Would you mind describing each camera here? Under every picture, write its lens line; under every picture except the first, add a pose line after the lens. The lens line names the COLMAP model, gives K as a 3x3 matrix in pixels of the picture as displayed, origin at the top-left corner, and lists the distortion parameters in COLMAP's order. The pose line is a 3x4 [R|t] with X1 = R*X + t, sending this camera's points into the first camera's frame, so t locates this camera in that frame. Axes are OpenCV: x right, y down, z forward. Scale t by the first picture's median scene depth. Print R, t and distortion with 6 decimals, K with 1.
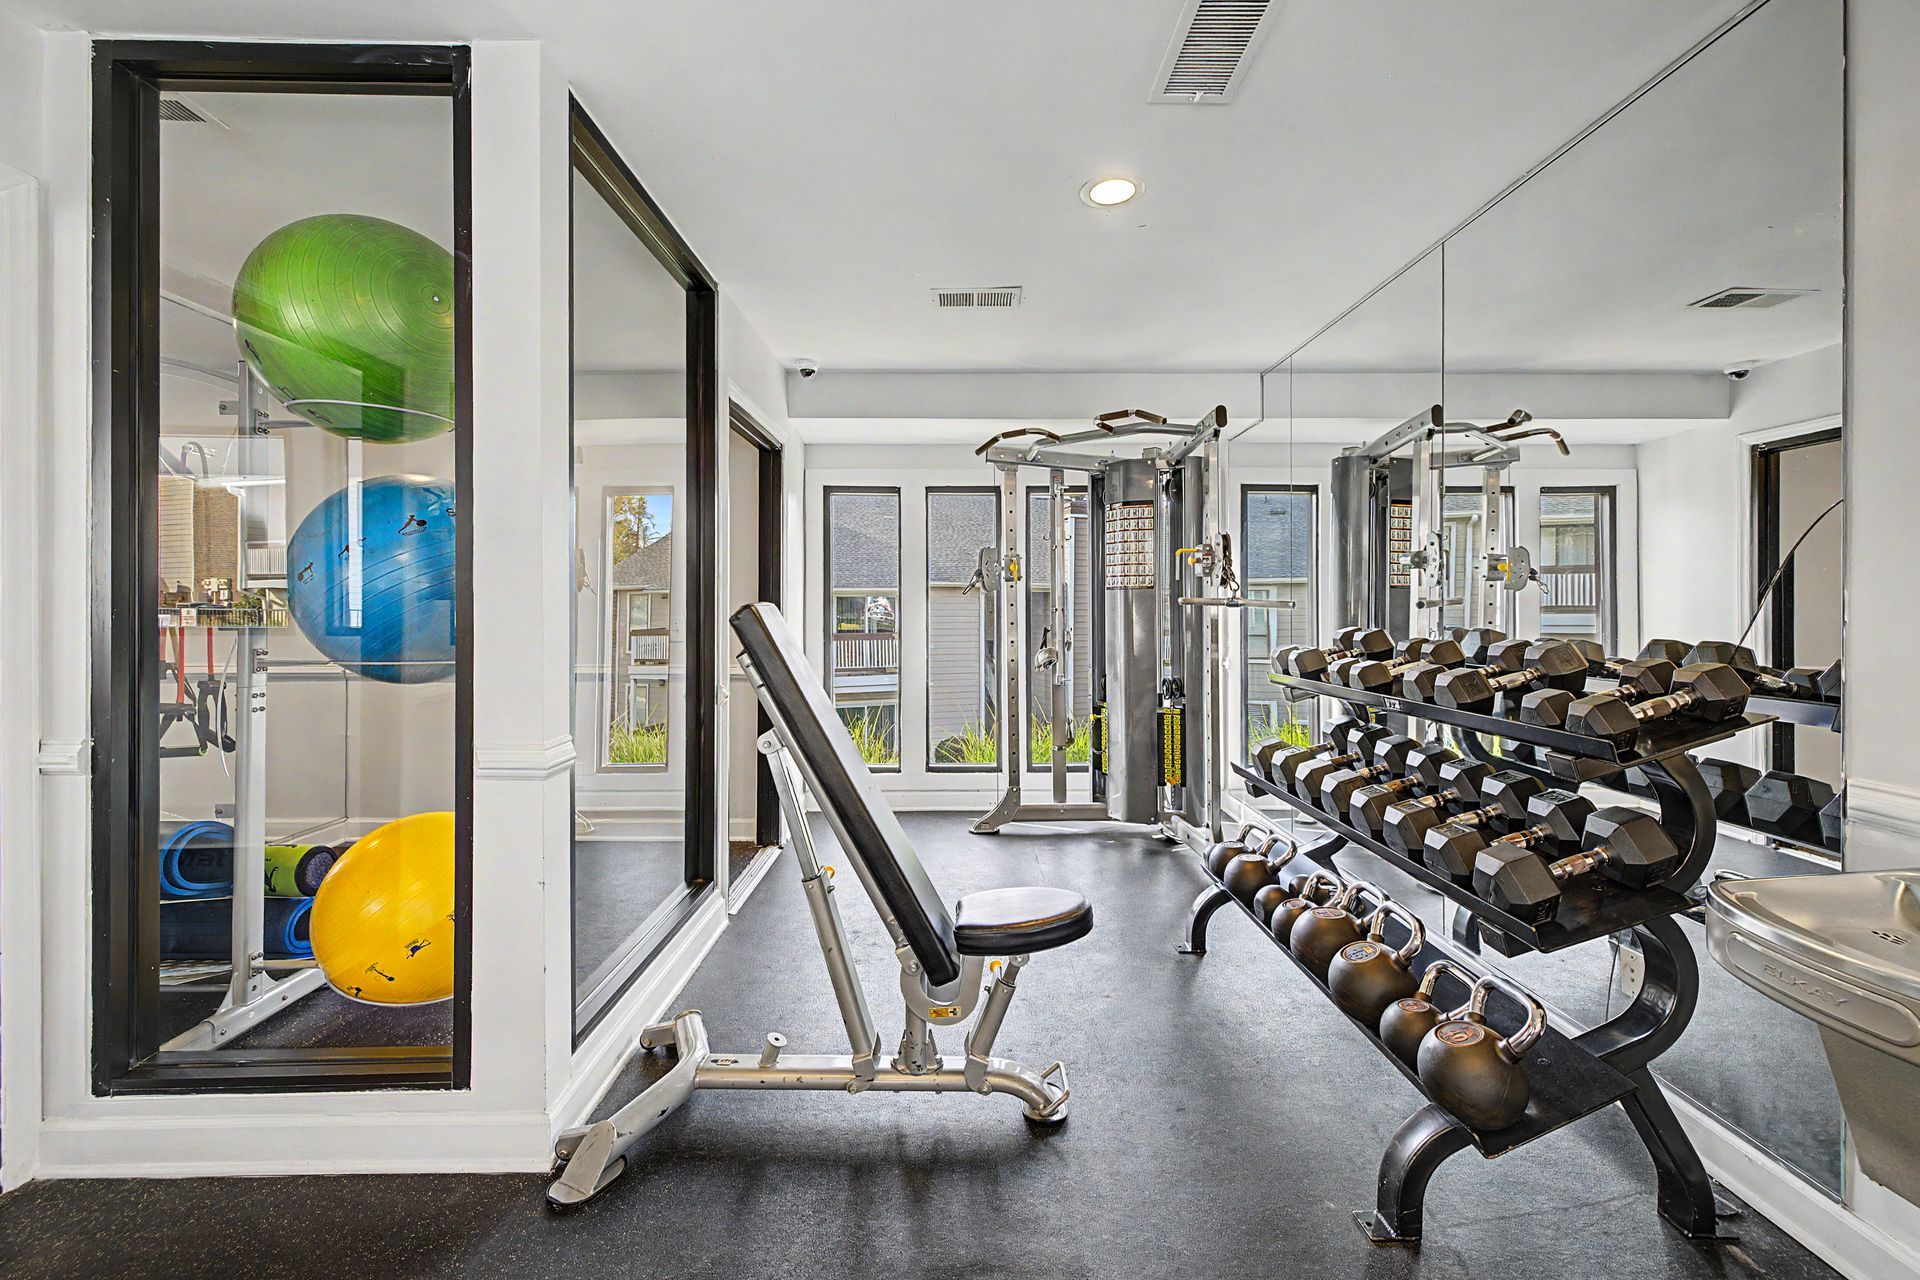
lens RADIAL K [[798.4, 0, 969.6], [0, 798.4, 613.6], [0, 0, 1]] dist [0.000033, -0.000562]
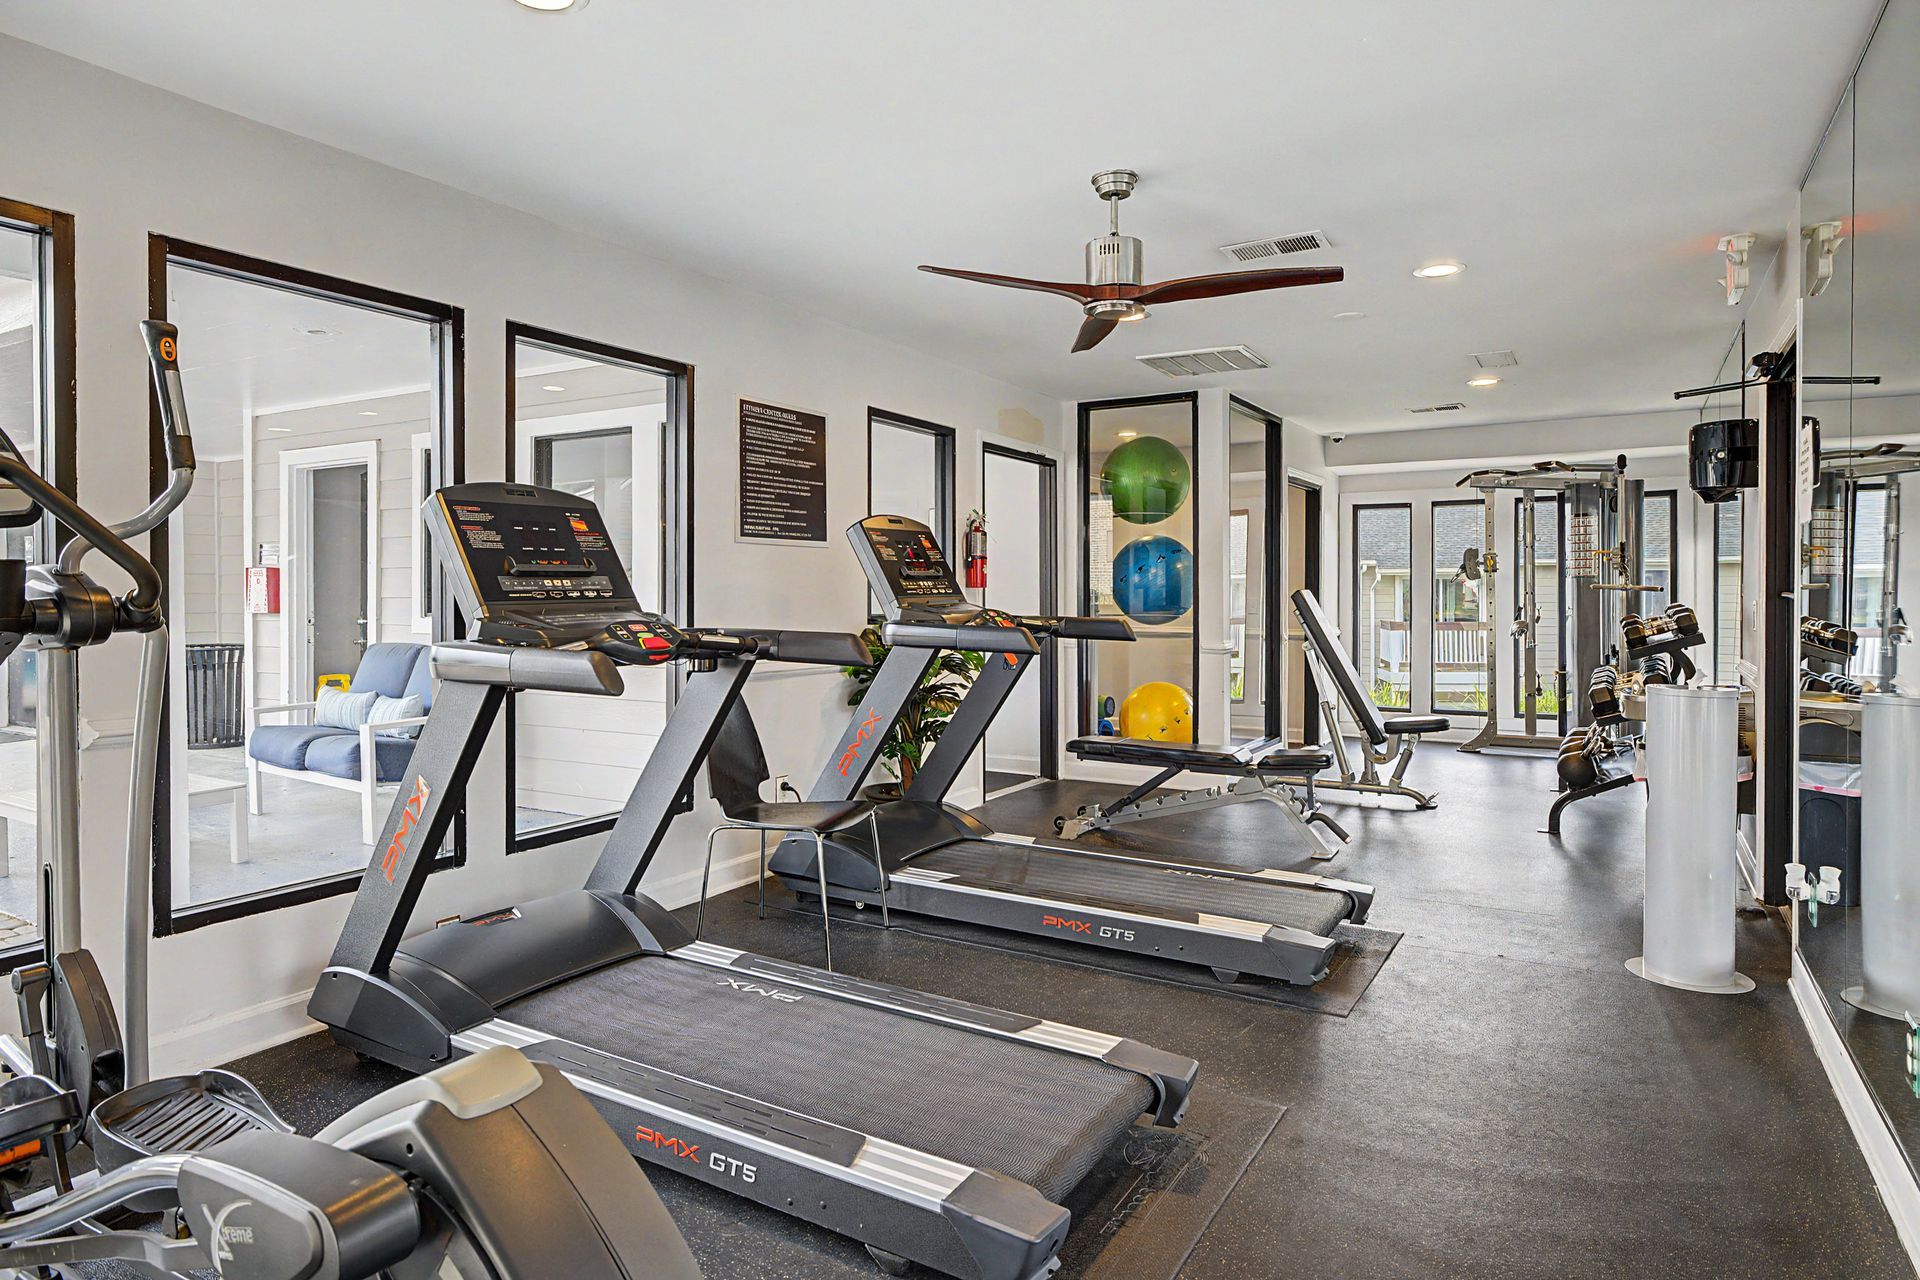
lens RADIAL K [[1094.5, 0, 964.3], [0, 1094.5, 607.0], [0, 0, 1]] dist [-0.000912, -0.000501]
pose [[0.845043, 0.001315, -0.534697, 0.368262], [0.001232, 0.999990, 0.004407, 0.012196], [0.534697, -0.004382, 0.845032, -1.354810]]
